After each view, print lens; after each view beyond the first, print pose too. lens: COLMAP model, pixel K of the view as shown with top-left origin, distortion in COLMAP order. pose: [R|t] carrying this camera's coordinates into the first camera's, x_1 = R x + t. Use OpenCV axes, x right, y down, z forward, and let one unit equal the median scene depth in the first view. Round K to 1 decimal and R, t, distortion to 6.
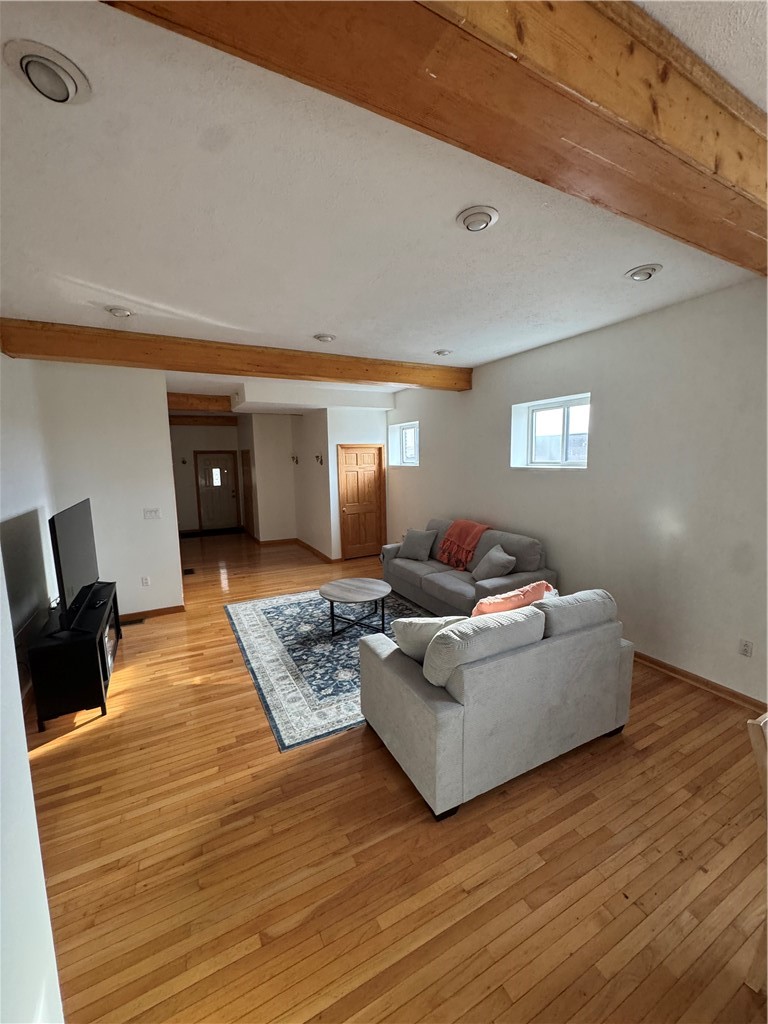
lens RADIAL K [[412.5, 0, 384.0], [0, 412.5, 512.0], [0, 0, 1]] dist [0.001294, 0.000353]
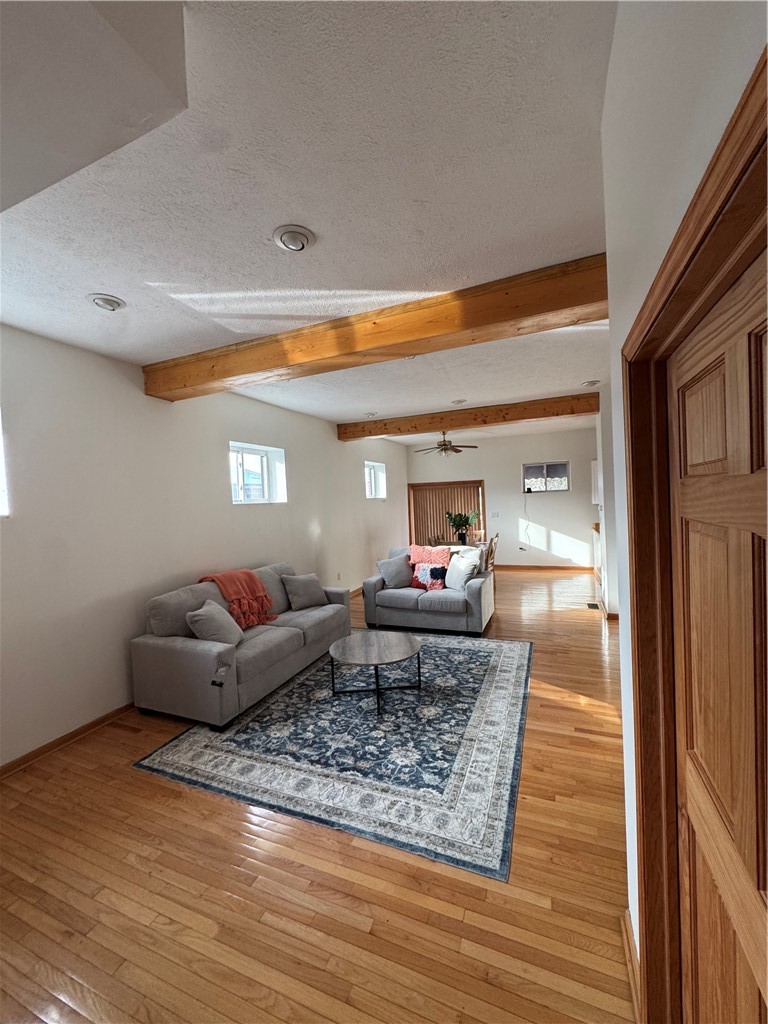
lens RADIAL K [[408.1, 0, 388.2], [0, 408.1, 510.3], [0, 0, 1]] dist [-0.000992, 0.000211]
pose [[-0.649596, 0.026837, 0.759806, -0.778899], [0.155954, 0.982829, 0.098619, -0.161122], [-0.744113, 0.182557, -0.642627, 1.629455]]
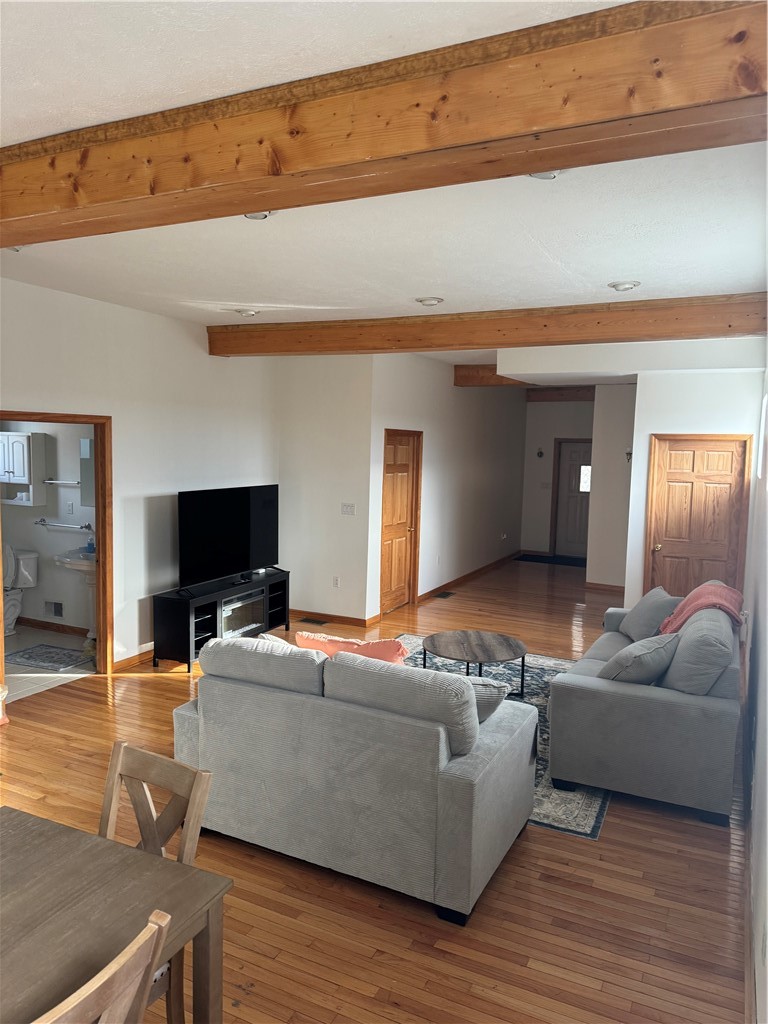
lens RADIAL K [[708.1, 0, 384.0], [0, 708.1, 512.0], [0, 0, 1]] dist [0.162970, -0.305251]
pose [[0.592690, 0.105462, -0.798497, 0.885980], [-0.138072, 0.990019, 0.028273, -0.053271], [0.793508, 0.093493, 0.601335, 0.150483]]
